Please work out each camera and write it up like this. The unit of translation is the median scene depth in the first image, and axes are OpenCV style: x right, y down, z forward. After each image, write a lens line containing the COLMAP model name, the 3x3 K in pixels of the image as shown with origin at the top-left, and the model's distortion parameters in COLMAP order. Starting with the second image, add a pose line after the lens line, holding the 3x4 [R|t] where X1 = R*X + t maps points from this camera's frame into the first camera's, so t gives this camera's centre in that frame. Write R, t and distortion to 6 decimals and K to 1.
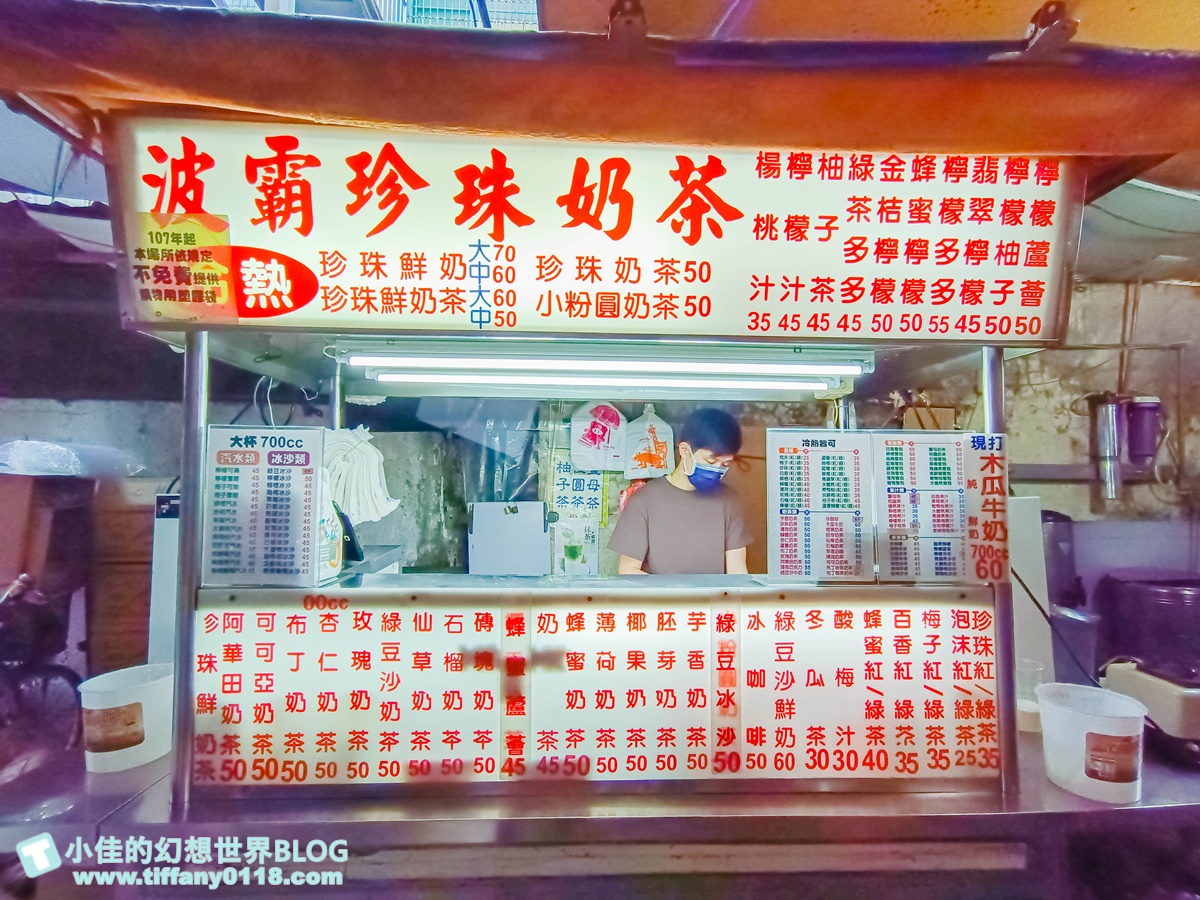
lens RADIAL K [[554.1, 0, 600.0], [0, 554.1, 450.0], [0, 0, 1]] dist [-0.001443, 0.013690]
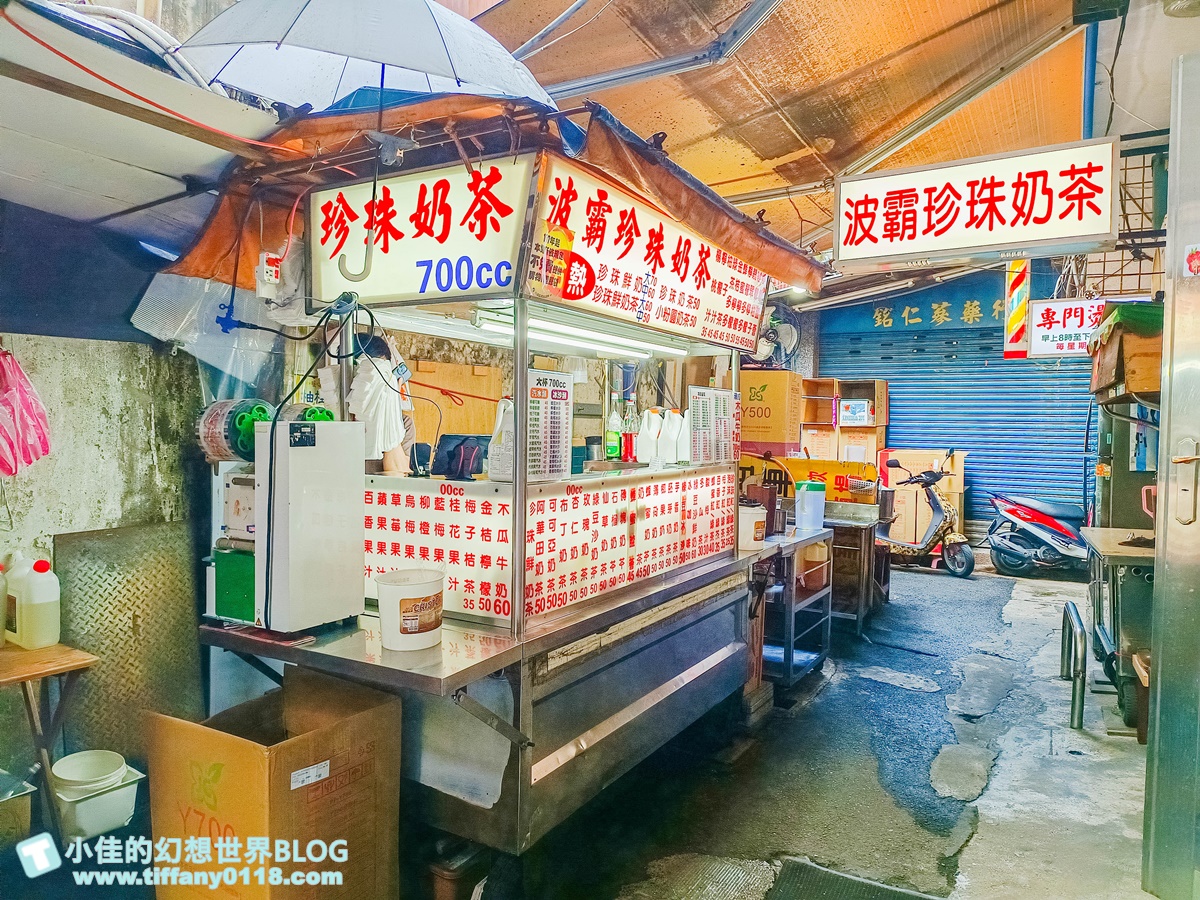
lens RADIAL K [[835.0, 0, 578.6], [0, 835.0, 443.9], [0, 0, 1]] dist [0.003423, -0.029236]
pose [[0.543808, -0.021257, 0.838940, -2.441651], [-0.052606, 0.996850, 0.059358, 0.010827], [-0.837559, -0.076412, 0.540977, -0.251439]]
